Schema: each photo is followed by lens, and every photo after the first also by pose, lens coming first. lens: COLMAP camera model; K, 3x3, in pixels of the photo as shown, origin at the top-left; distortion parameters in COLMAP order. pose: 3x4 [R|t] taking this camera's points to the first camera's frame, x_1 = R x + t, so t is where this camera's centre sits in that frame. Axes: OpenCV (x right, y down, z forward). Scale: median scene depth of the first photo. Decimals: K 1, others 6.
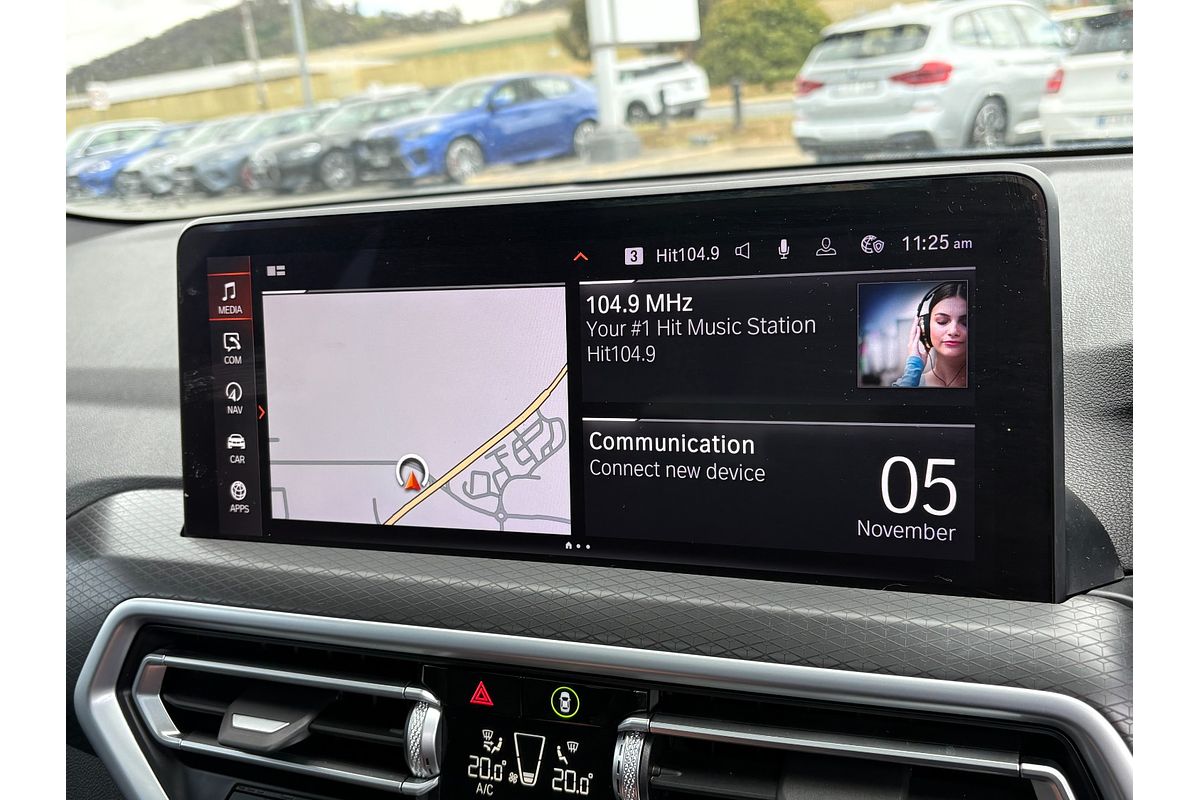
lens RADIAL K [[1093.0, 0, 598.7], [0, 1093.0, 402.6], [0, 0, 1]] dist [-0.000032, 0.000000]
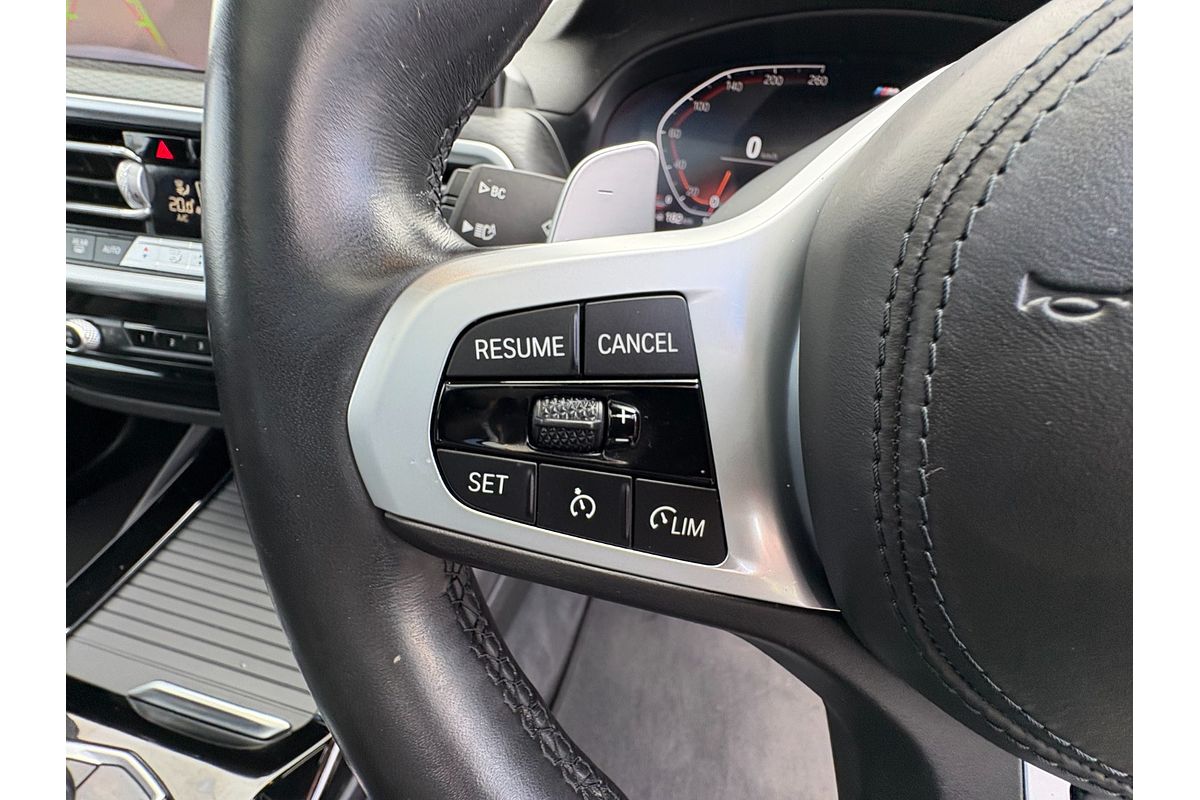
lens RADIAL K [[425.6, 0, 601.1], [0, 425.6, 399.5], [0, 0, 1]] dist [0.001215, -0.000490]
pose [[0.937184, -0.009684, 0.348702, 0.245647], [-0.103582, 0.946804, 0.304684, 0.313378], [-0.333103, -0.321664, 0.886327, 0.087062]]
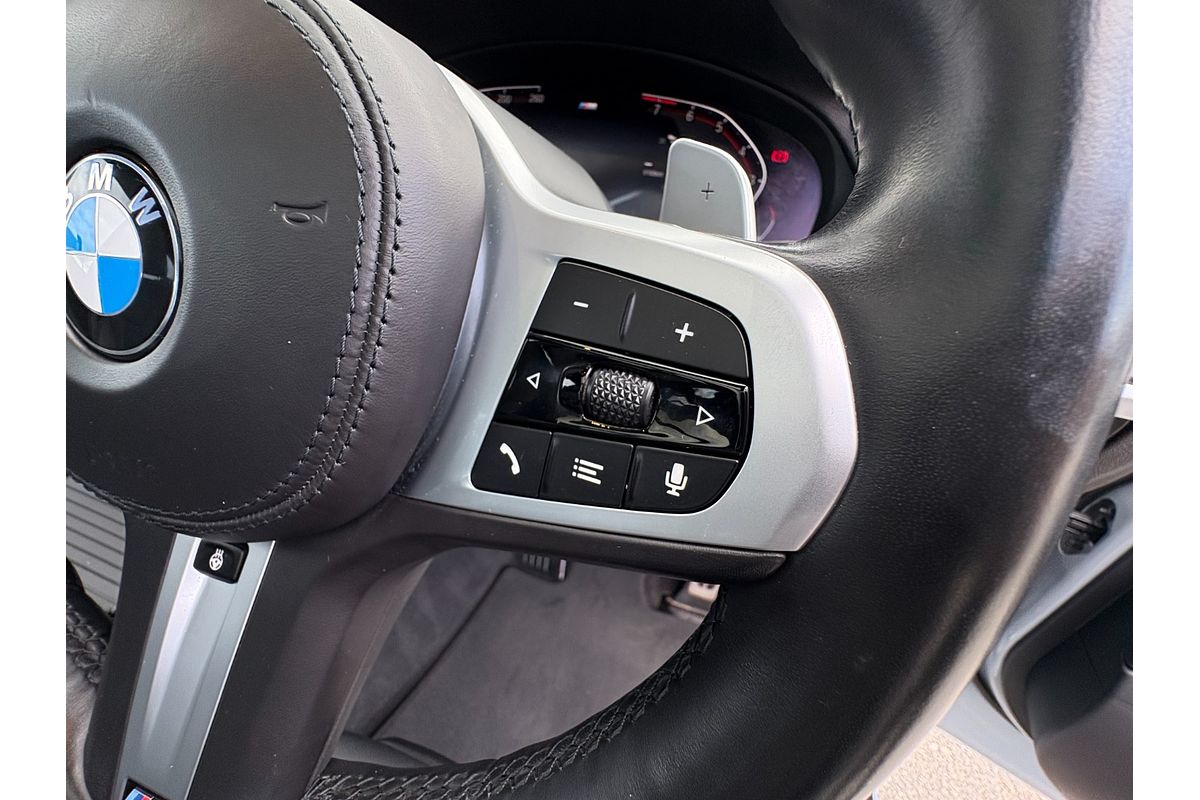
lens RADIAL K [[425.6, 0, 606.7], [0, 425.6, 403.9], [0, 0, 1]] dist [0.001215, -0.000490]
pose [[0.965717, 0.056669, 0.253336, 0.722092], [-0.128787, 0.951908, 0.278003, 0.312368], [-0.225398, -0.301098, 0.926572, -0.186903]]
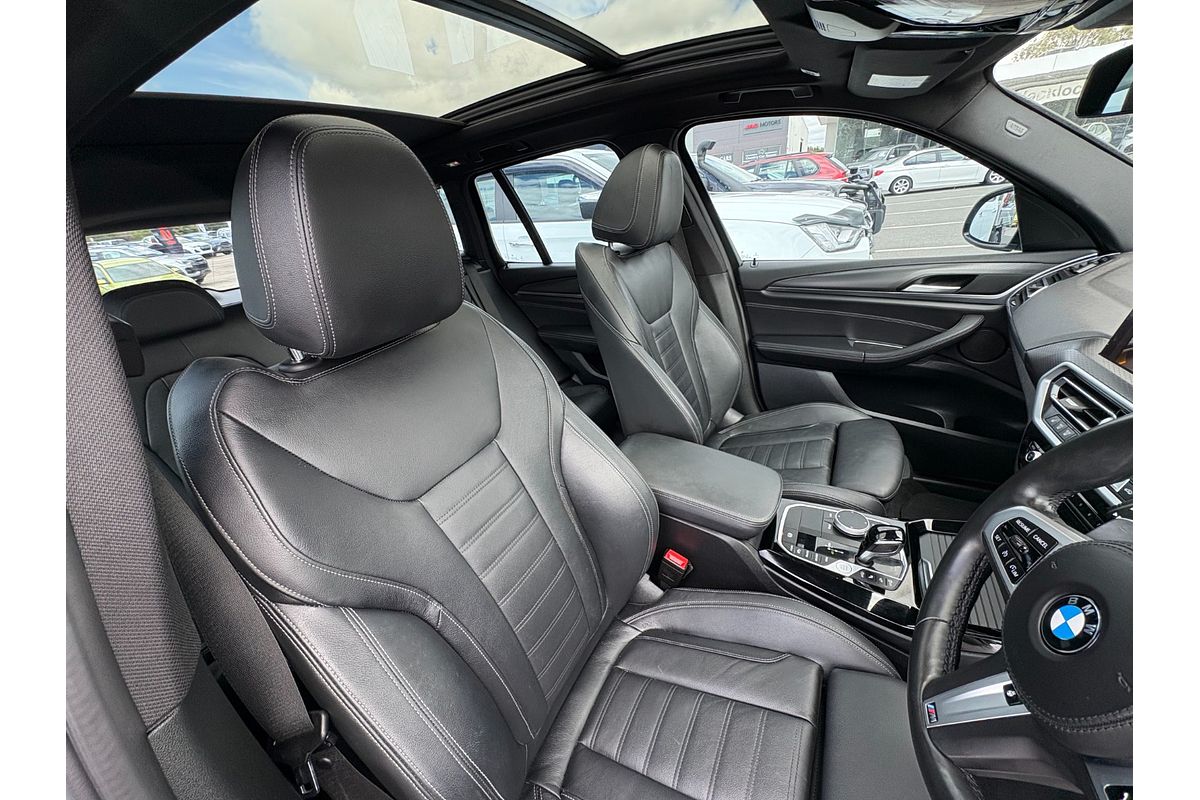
lens RADIAL K [[425.6, 0, 600.6], [0, 425.6, 403.3], [0, 0, 1]] dist [0.001215, -0.000490]
pose [[0.019595, 0.524932, -0.850918, 0.924861], [-0.151145, 0.842856, 0.516478, -0.230649], [0.988317, 0.118492, 0.095856, -0.796778]]
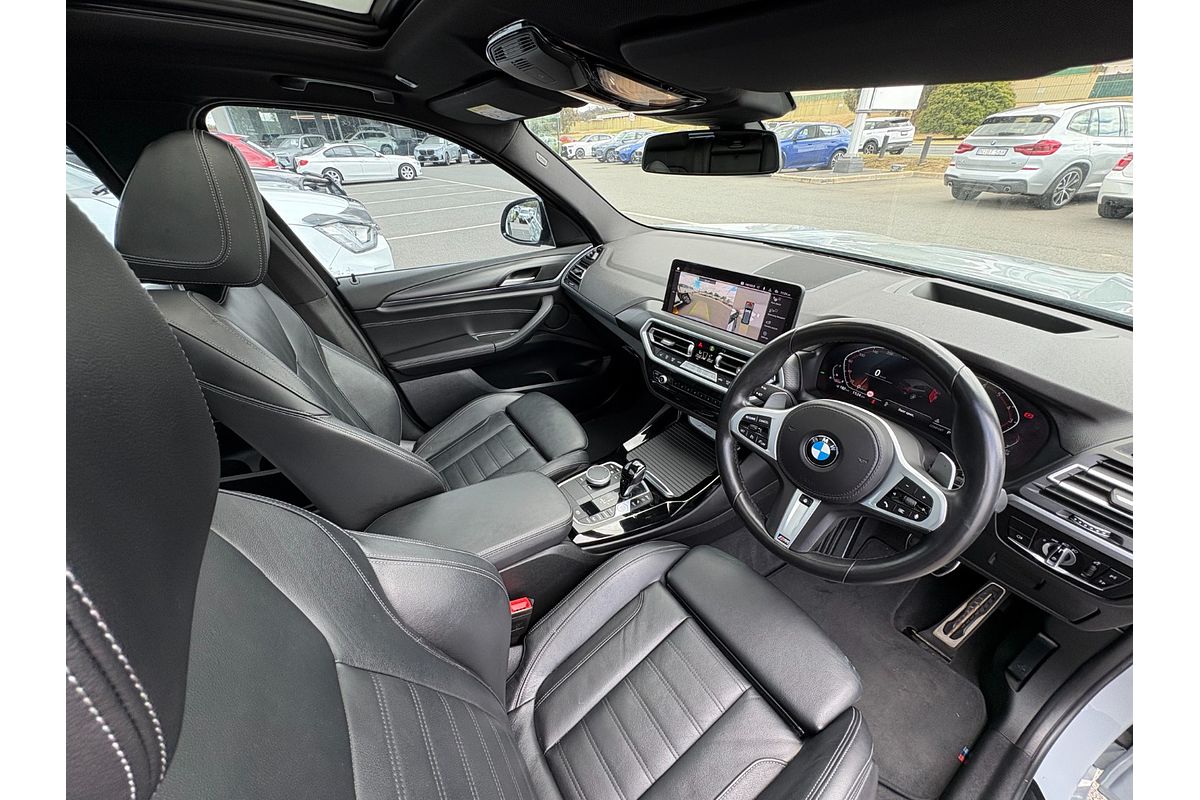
lens RADIAL K [[425.6, 0, 600.8], [0, 425.6, 401.6], [0, 0, 1]] dist [0.001215, -0.000490]
pose [[0.887902, 0.309691, -0.340179, 0.301904], [-0.189435, 0.919999, 0.343099, -0.166793], [0.419219, -0.240196, 0.875535, -1.418876]]
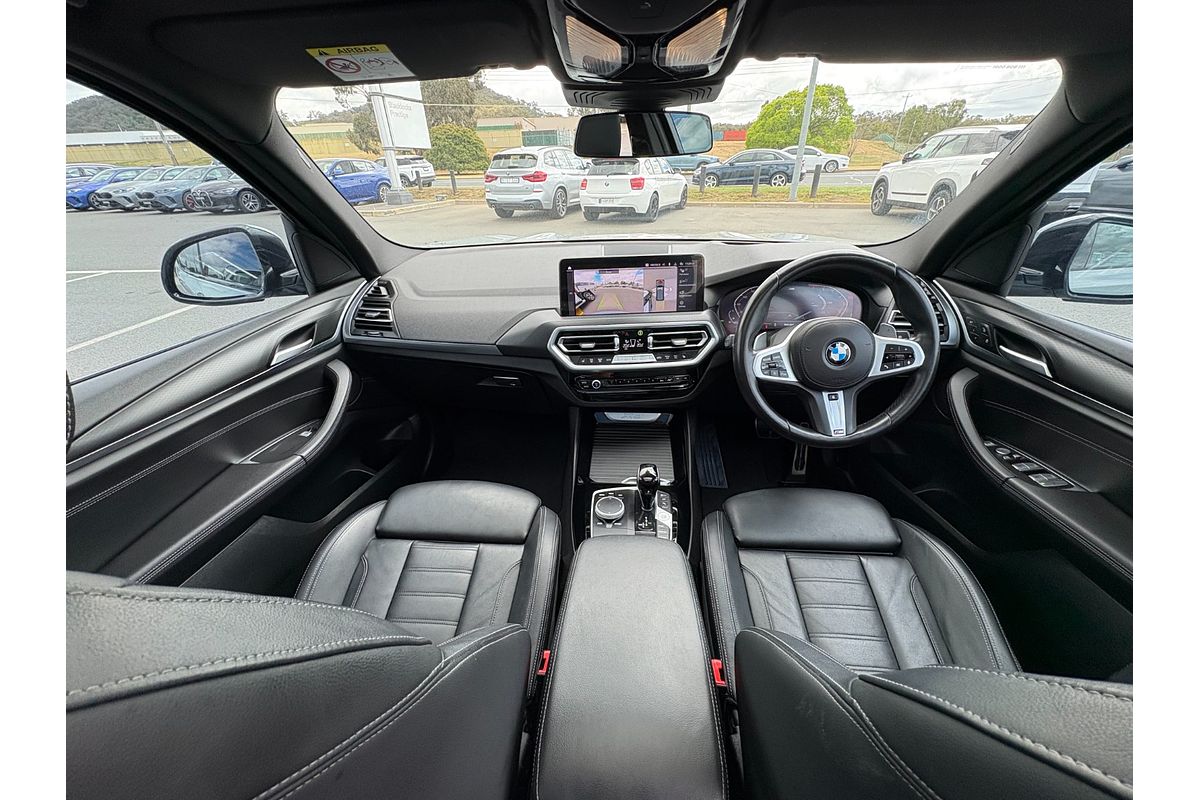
lens RADIAL K [[425.6, 0, 599.1], [0, 425.6, 399.0], [0, 0, 1]] dist [0.001215, -0.000490]
pose [[0.901617, -0.133337, 0.411471, -1.209790], [0.046124, 0.975514, 0.215048, 0.078115], [-0.430070, -0.174912, 0.885689, -1.135768]]
